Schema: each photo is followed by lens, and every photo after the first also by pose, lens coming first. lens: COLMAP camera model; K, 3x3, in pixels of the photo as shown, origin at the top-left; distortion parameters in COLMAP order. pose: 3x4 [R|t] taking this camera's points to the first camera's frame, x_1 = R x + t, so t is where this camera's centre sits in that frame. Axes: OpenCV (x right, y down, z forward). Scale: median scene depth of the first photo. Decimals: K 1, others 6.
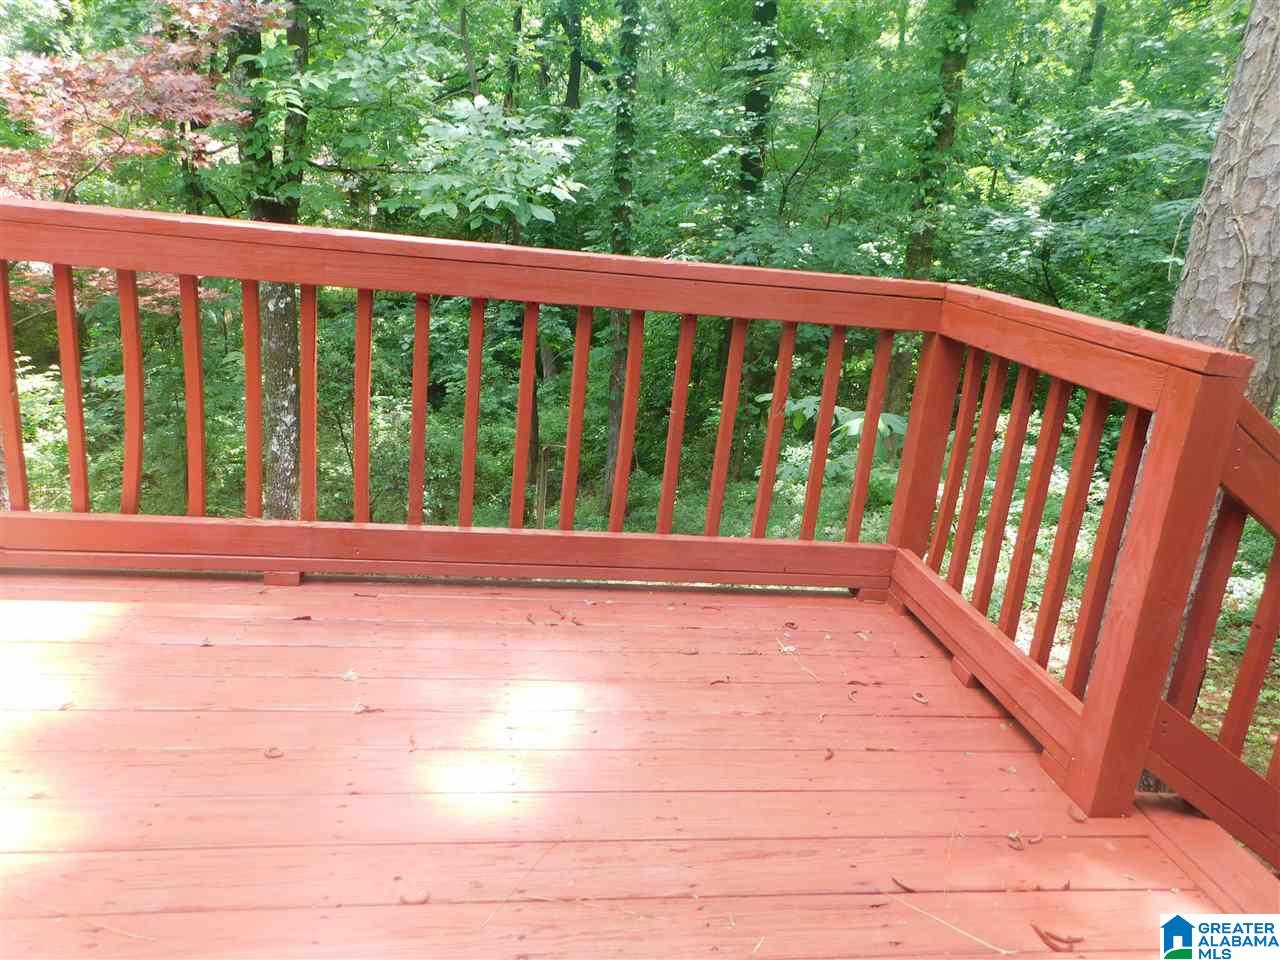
lens RADIAL K [[954.2, 0, 640.5], [0, 954.2, 481.2], [0, 0, 1]] dist [0.002240, 0.001489]
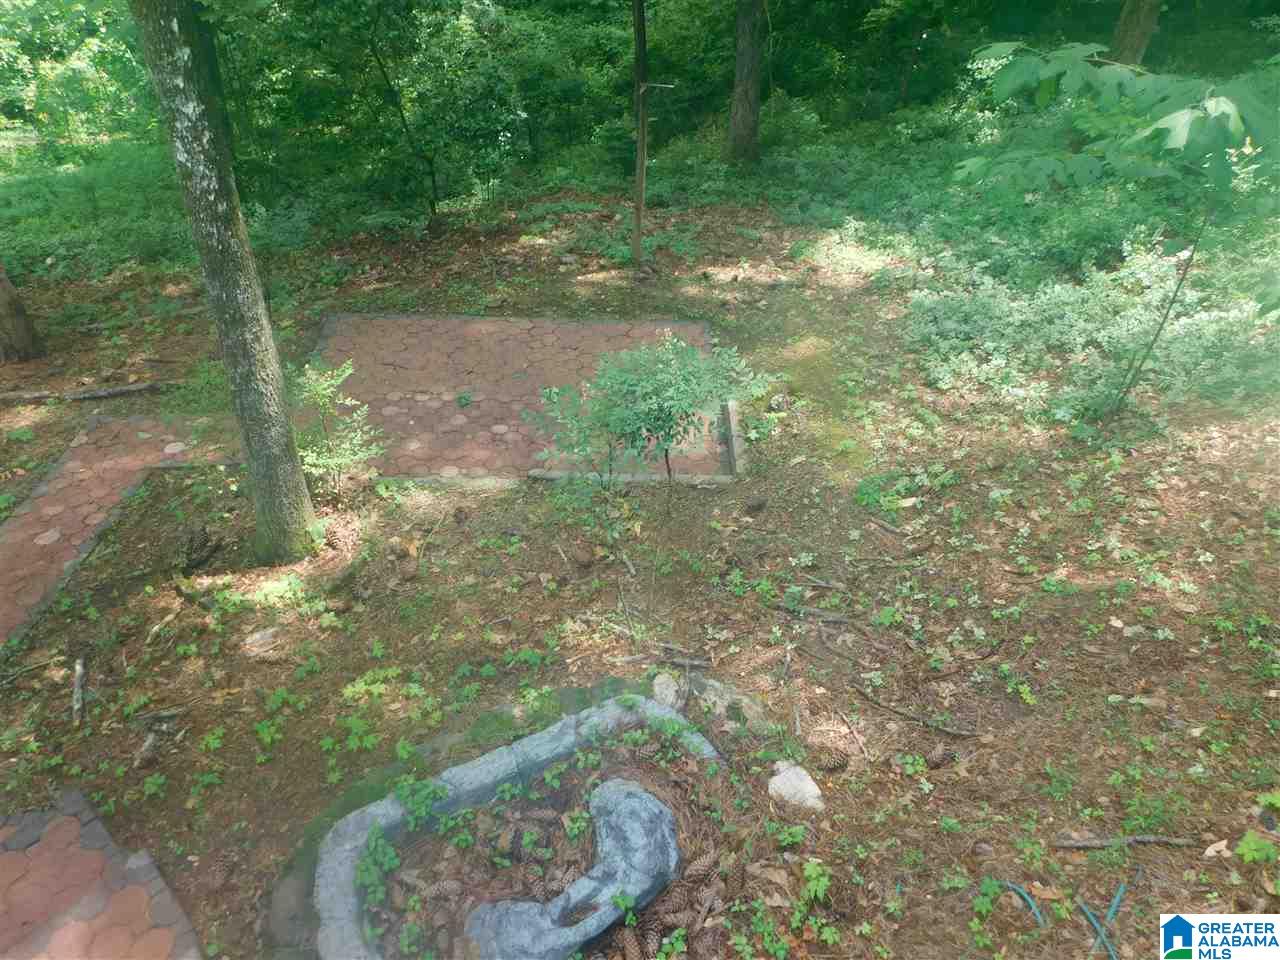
lens RADIAL K [[954.2, 0, 638.6], [0, 954.2, 477.0], [0, 0, 1]] dist [0.002240, 0.001489]
pose [[0.990210, 0.044796, -0.132200, 0.009711], [0.011171, 0.918634, 0.394951, -0.086077], [0.139135, -0.392561, 0.909141, 0.381840]]
